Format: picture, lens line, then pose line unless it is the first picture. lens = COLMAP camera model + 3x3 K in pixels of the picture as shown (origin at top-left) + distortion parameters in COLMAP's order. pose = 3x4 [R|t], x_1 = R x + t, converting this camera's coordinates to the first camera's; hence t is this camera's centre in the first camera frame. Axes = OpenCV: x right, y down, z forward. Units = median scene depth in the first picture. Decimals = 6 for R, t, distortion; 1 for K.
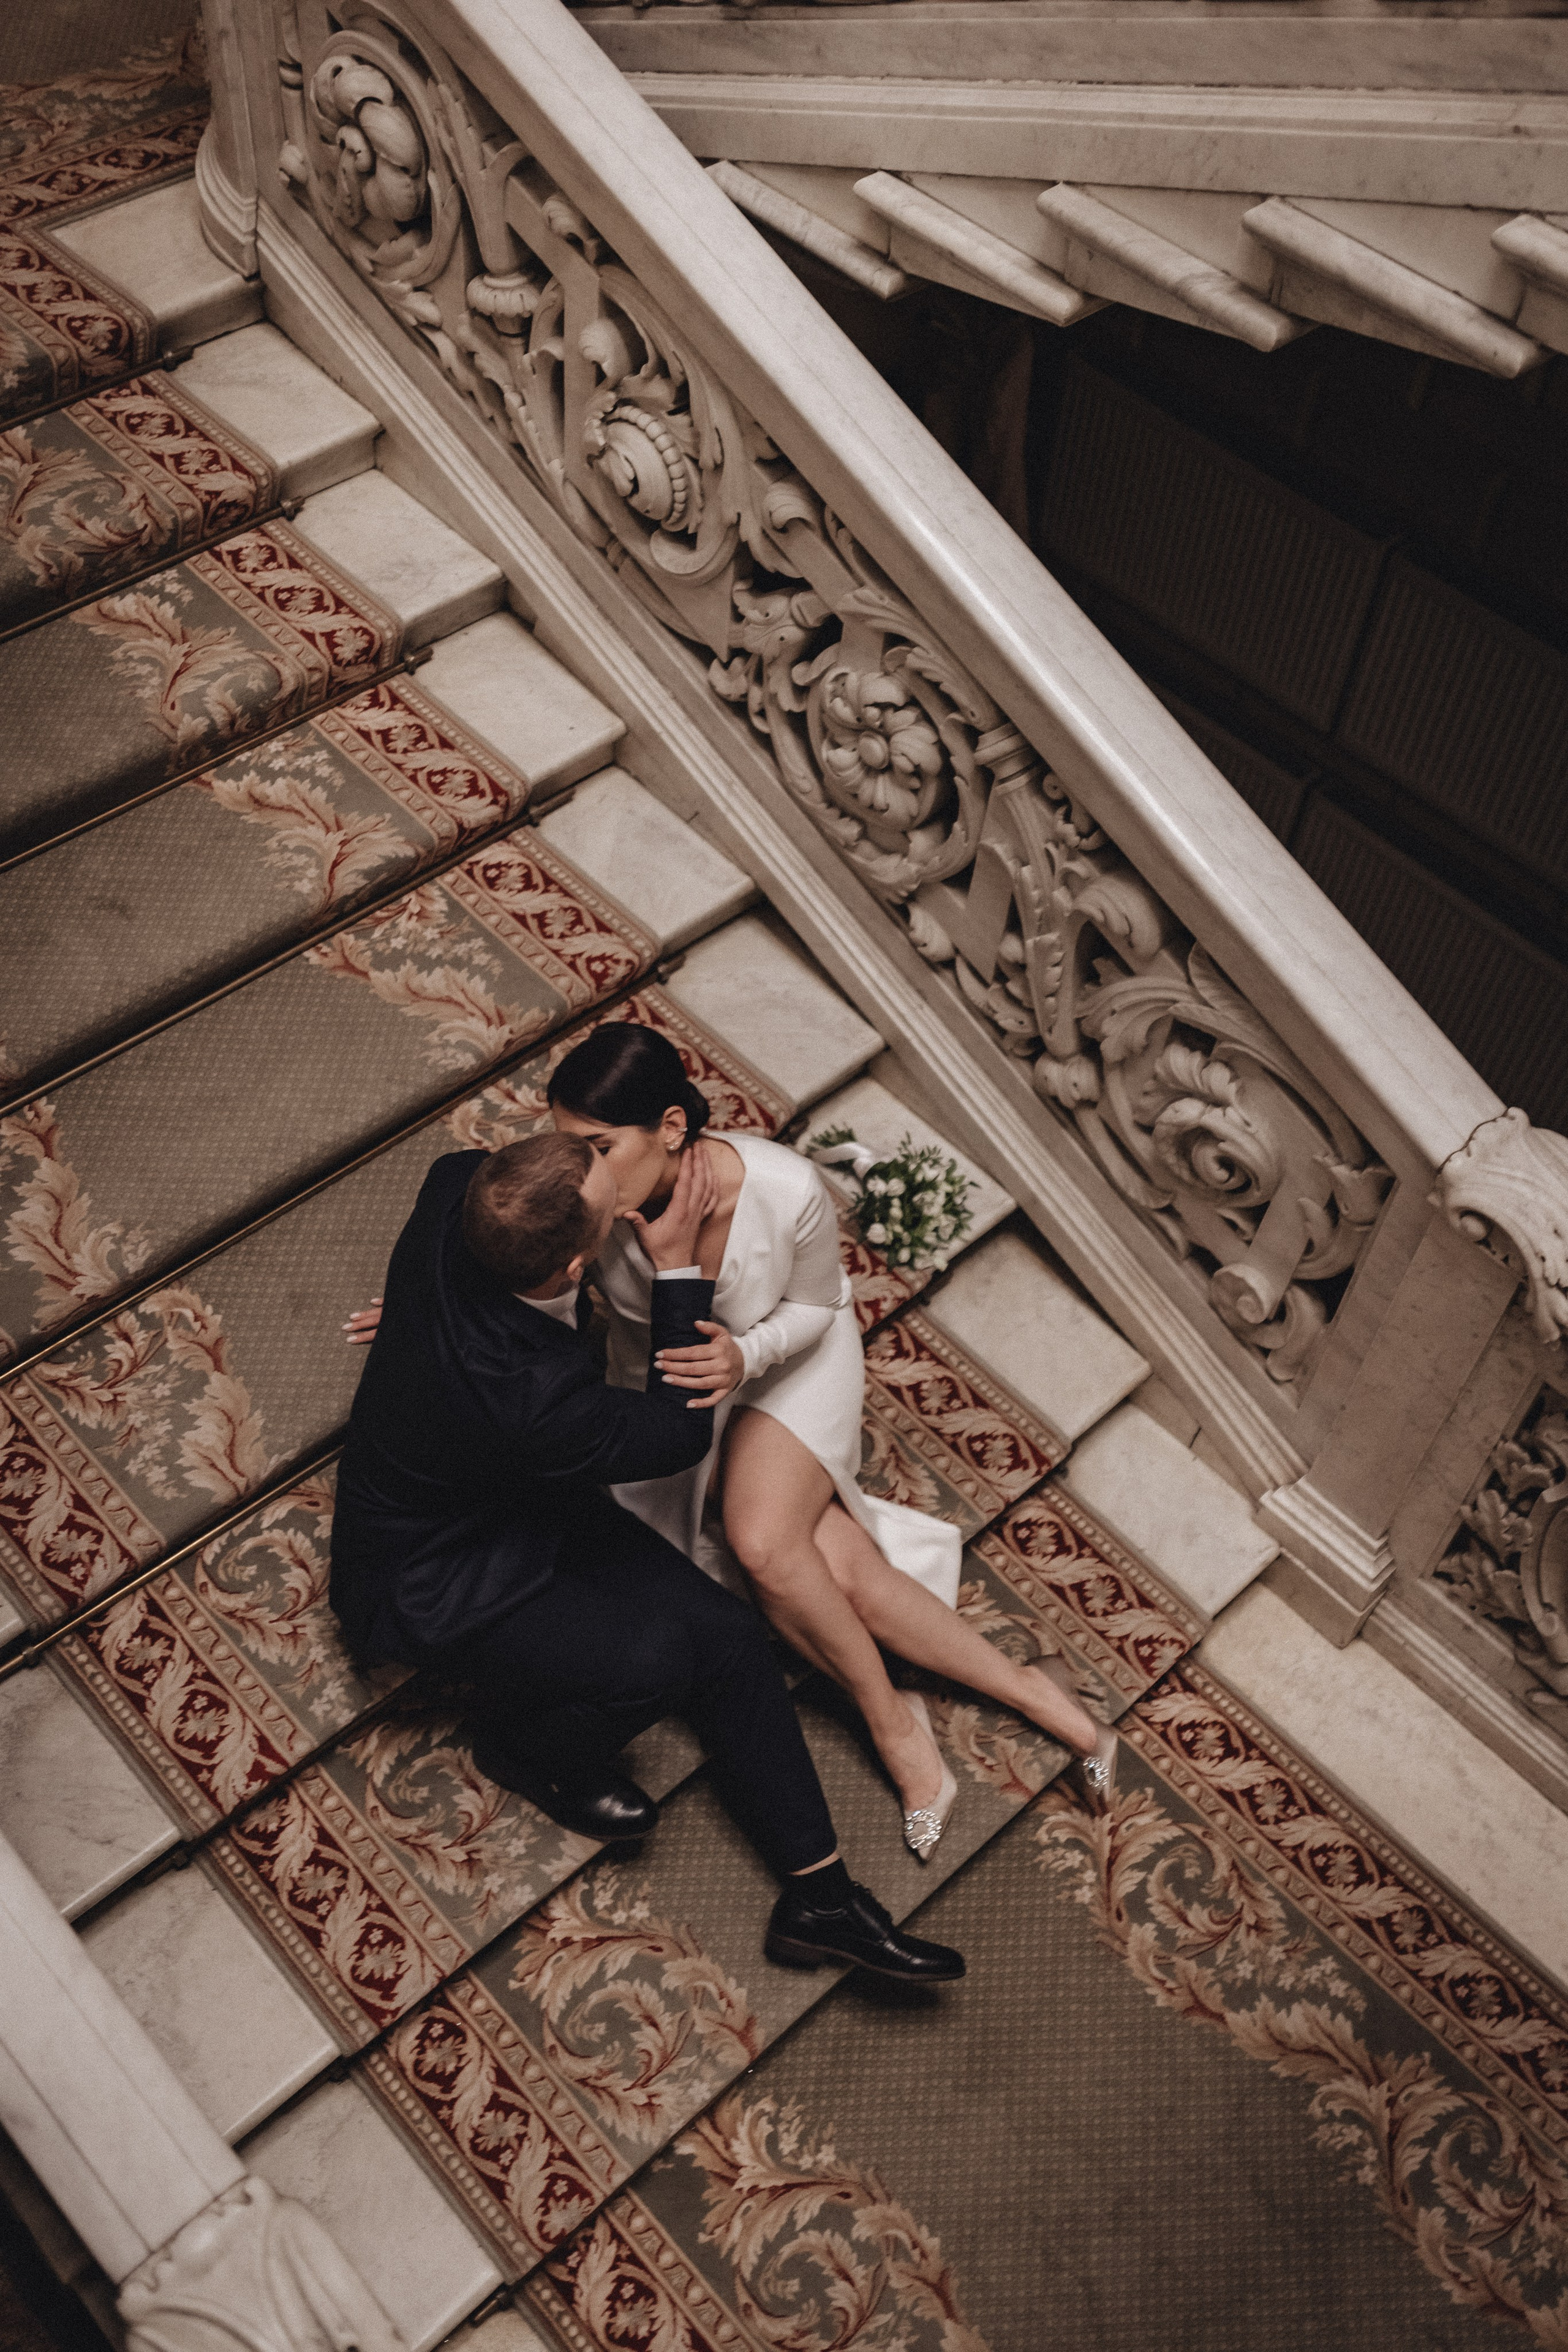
lens RADIAL K [[2243.5, 0, 796.6], [0, 2243.5, 1164.0], [0, 0, 1]] dist [0.000553, 0.000000]
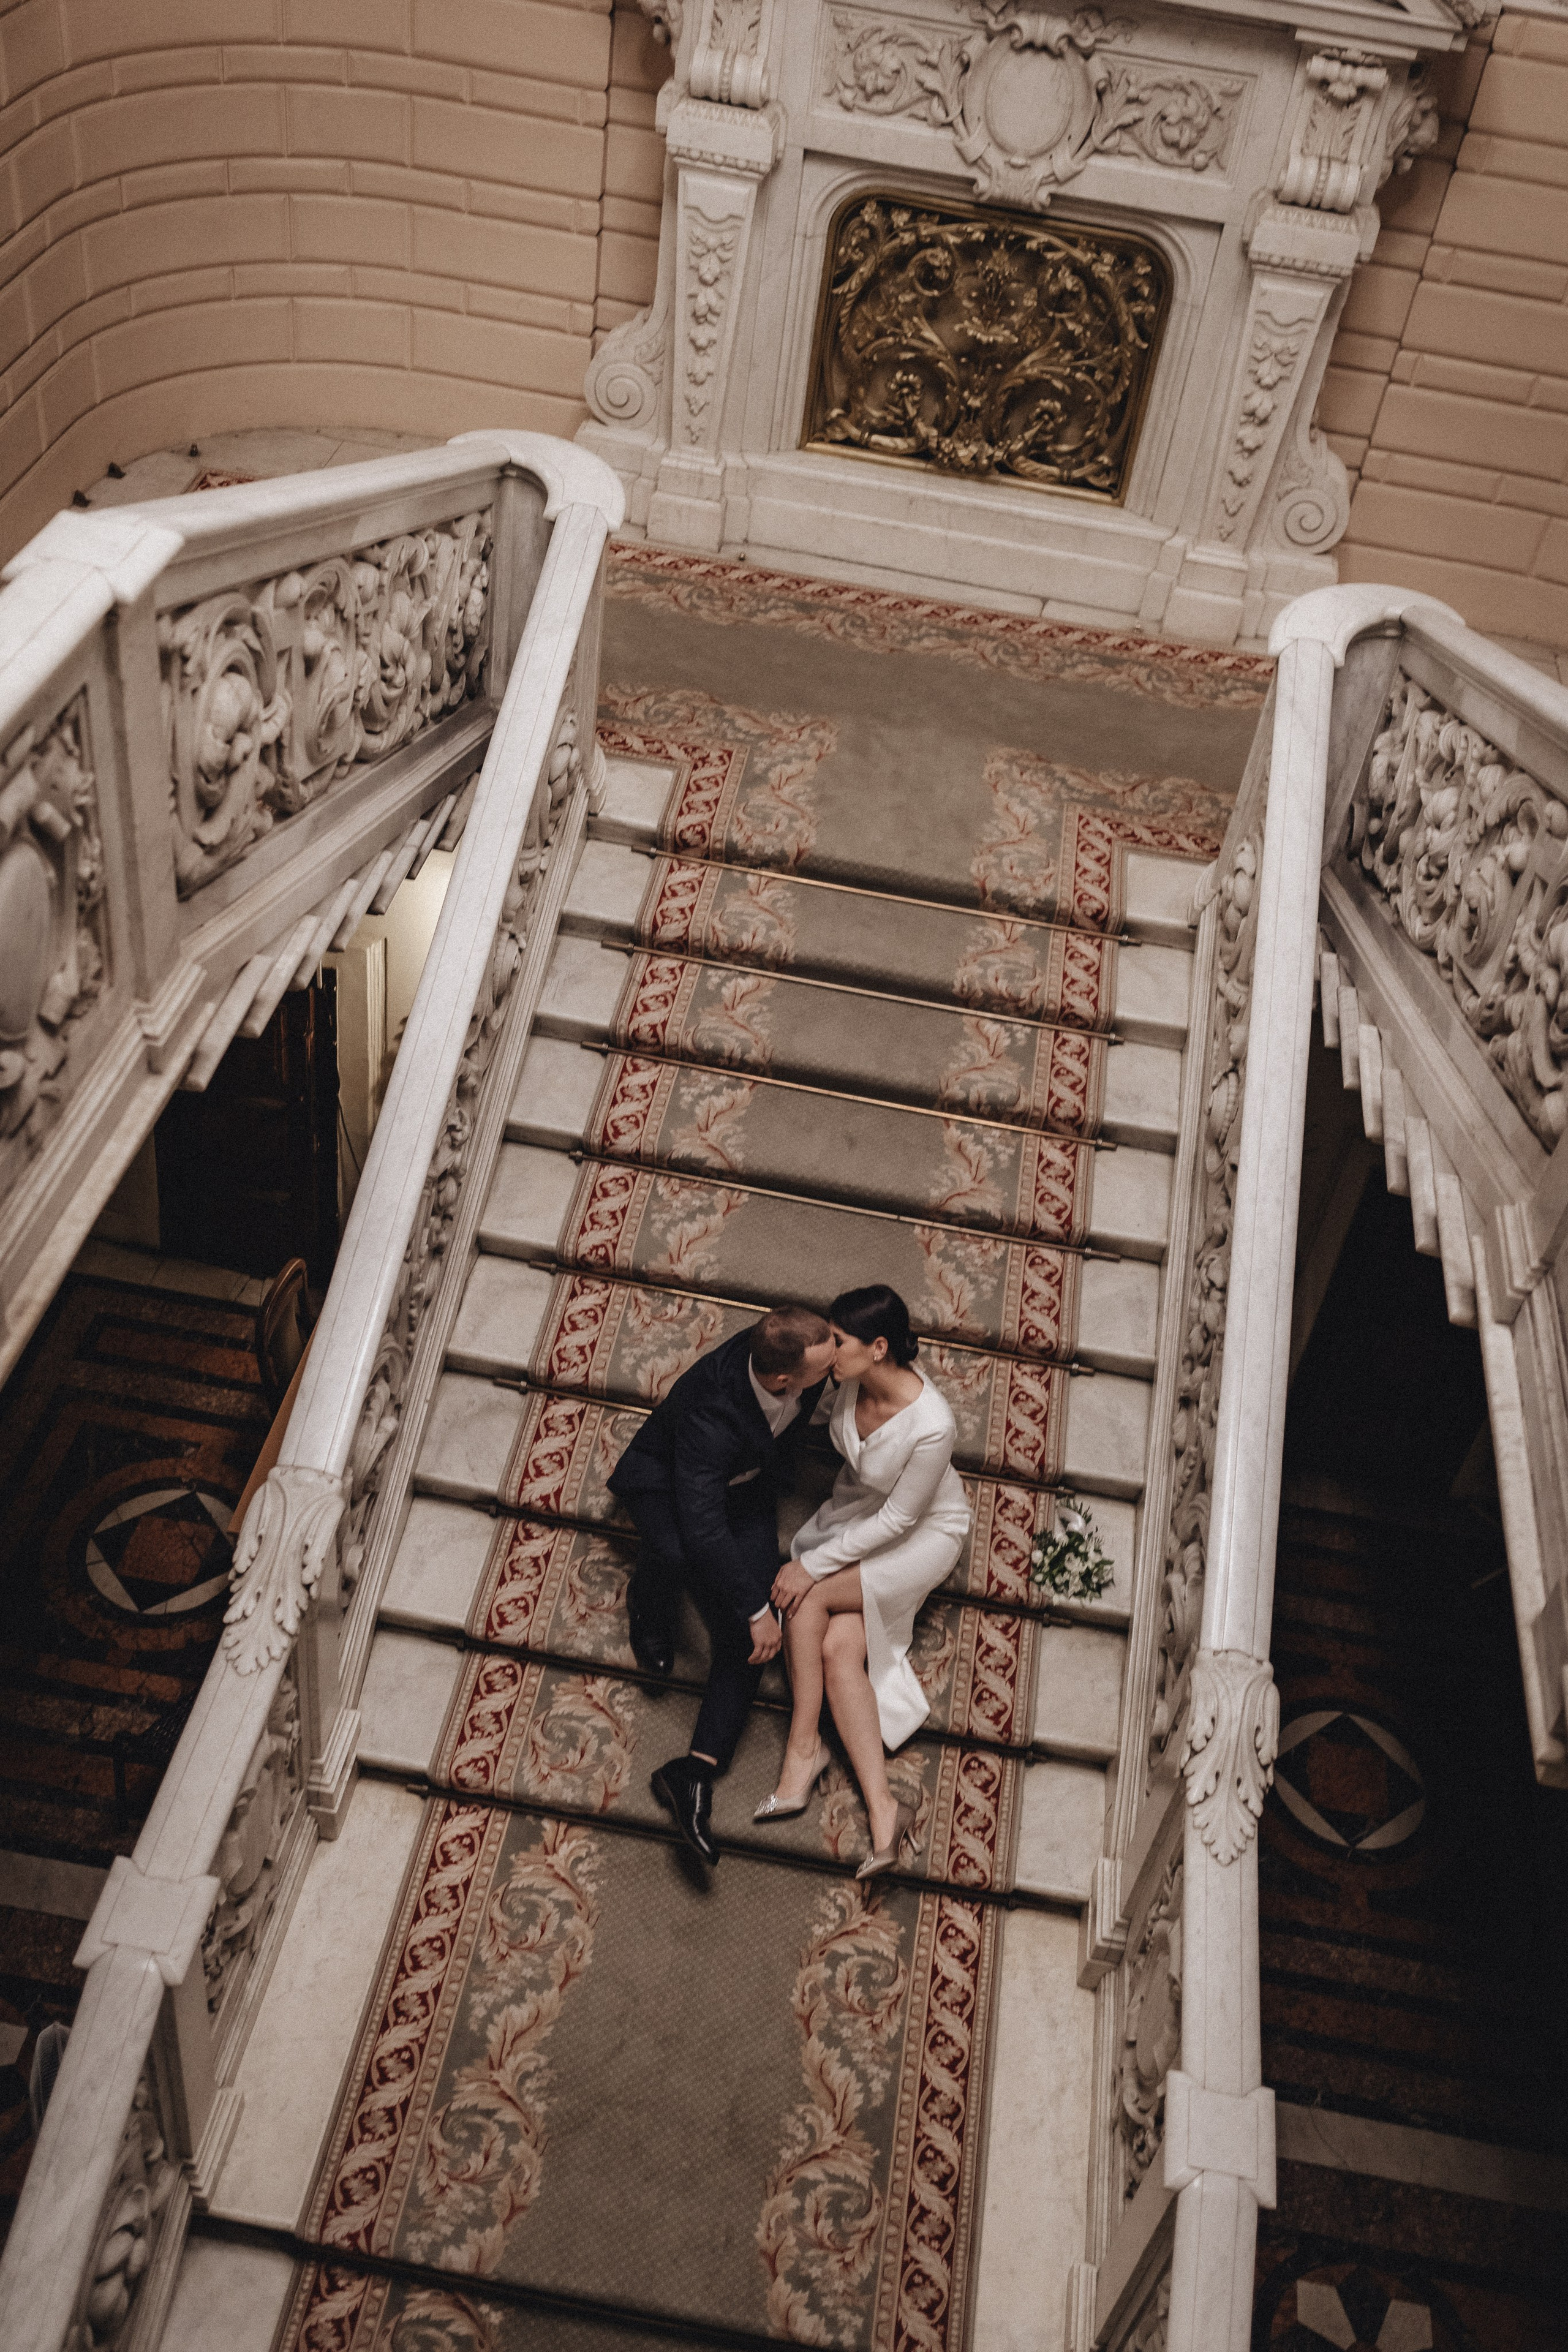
lens RADIAL K [[2243.5, 0, 789.0], [0, 2243.5, 1162.2], [0, 0, 1]] dist [0.000553, 0.000000]
pose [[0.624182, 0.525810, -0.577859, 0.760122], [-0.659235, 0.751402, -0.028361, -0.019270], [0.419292, 0.398647, 0.815644, -0.512696]]
